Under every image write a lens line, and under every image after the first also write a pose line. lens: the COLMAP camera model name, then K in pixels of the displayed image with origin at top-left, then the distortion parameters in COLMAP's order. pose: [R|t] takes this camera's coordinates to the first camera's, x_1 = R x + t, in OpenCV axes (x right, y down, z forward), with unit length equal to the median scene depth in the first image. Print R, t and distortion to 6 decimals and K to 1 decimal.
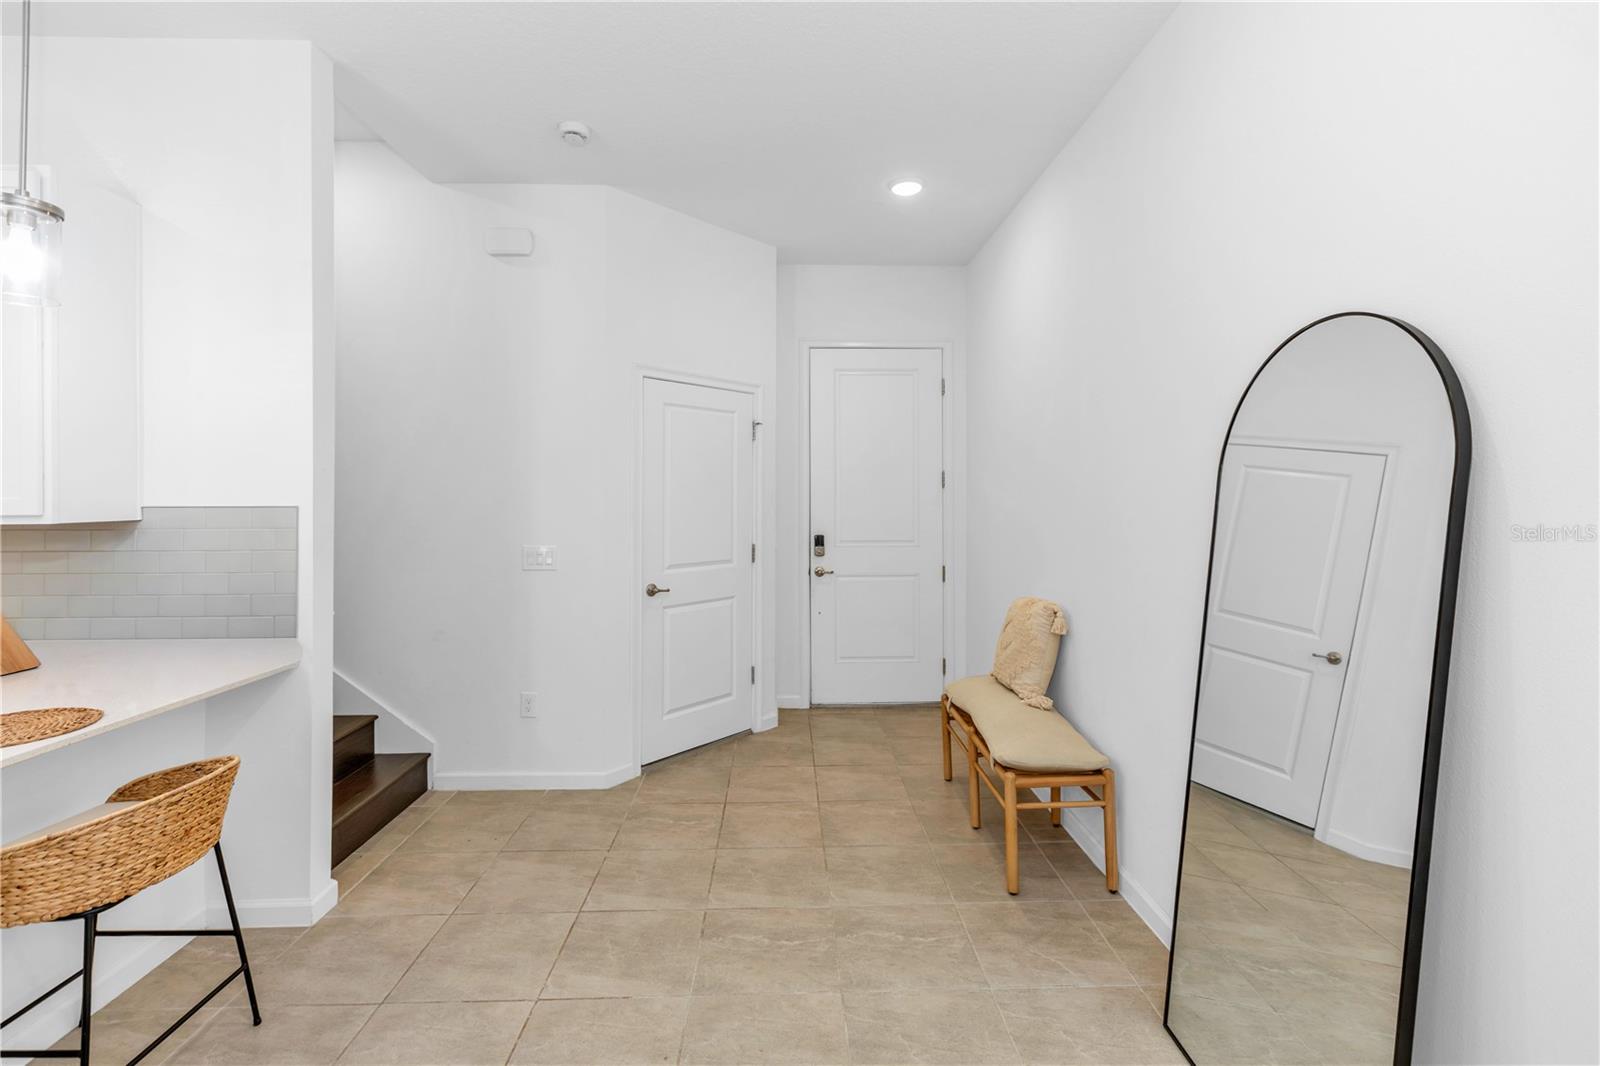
lens RADIAL K [[729.8, 0, 778.0], [0, 729.8, 495.3], [0, 0, 1]] dist [0.016578, -0.000342]
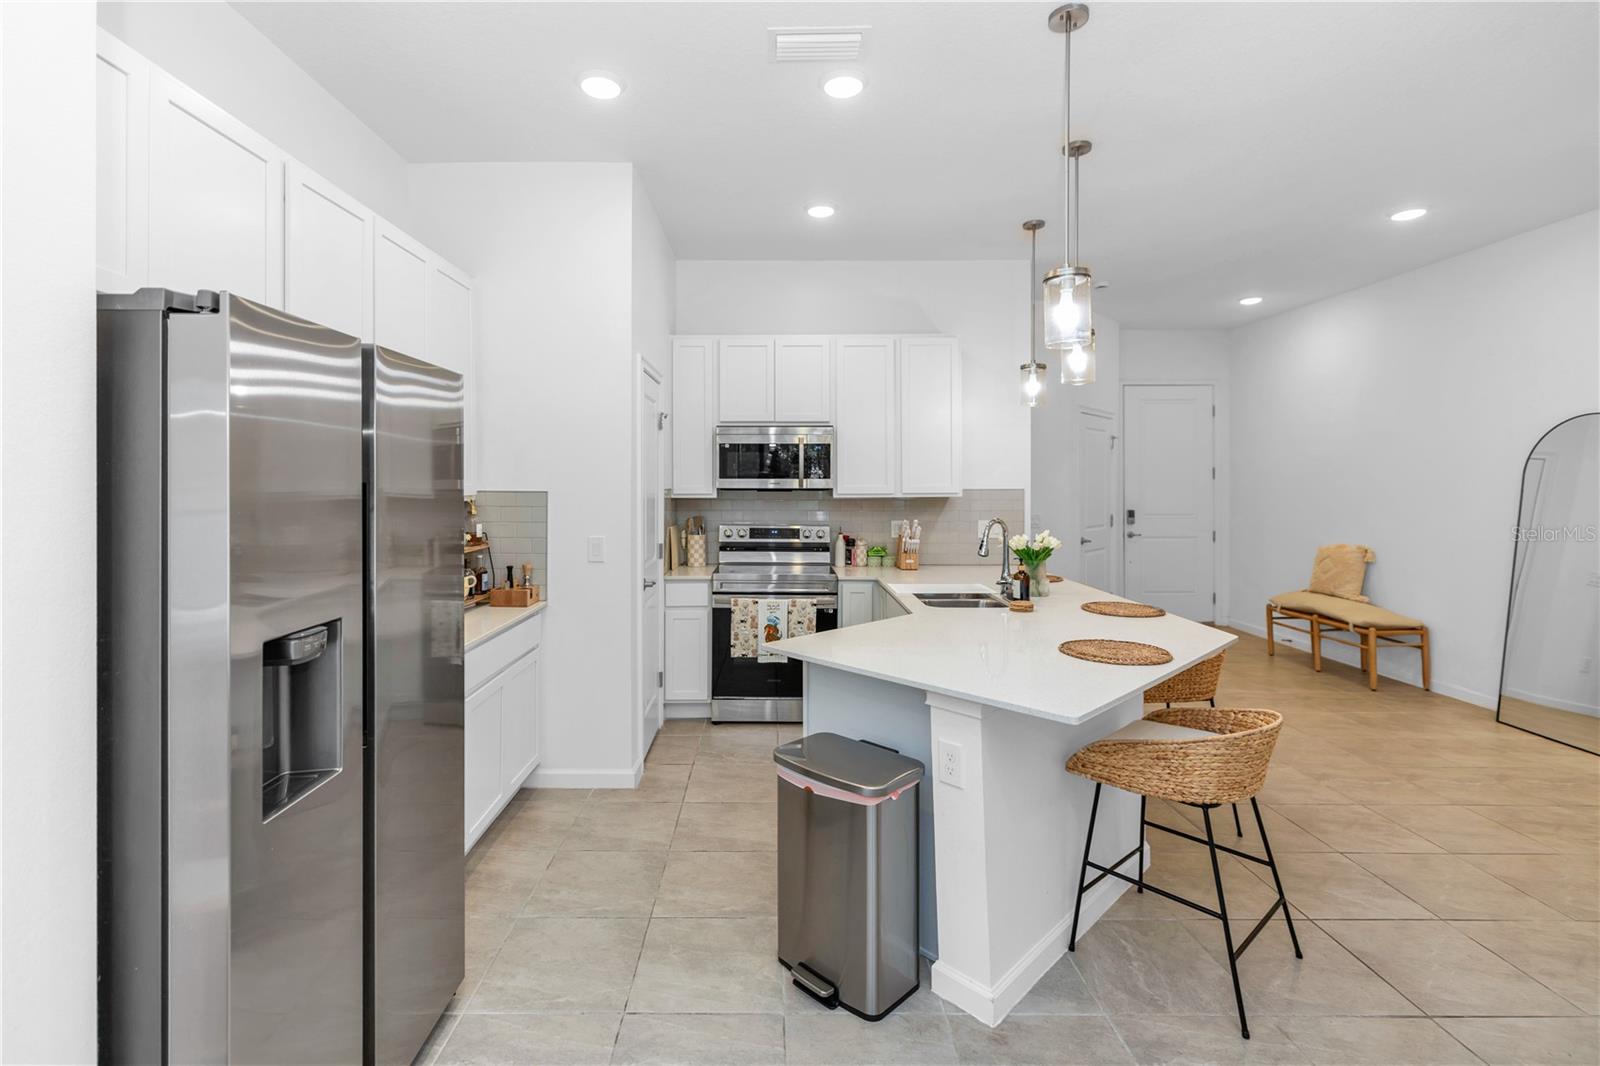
lens RADIAL K [[729.8, 0, 778.0], [0, 729.8, 495.3], [0, 0, 1]] dist [0.016578, -0.000342]
pose [[0.999983, 0.002452, 0.005332, -0.752217], [-0.002550, 0.999826, 0.018461, -0.001922], [-0.005286, -0.018474, 0.999815, -0.556064]]
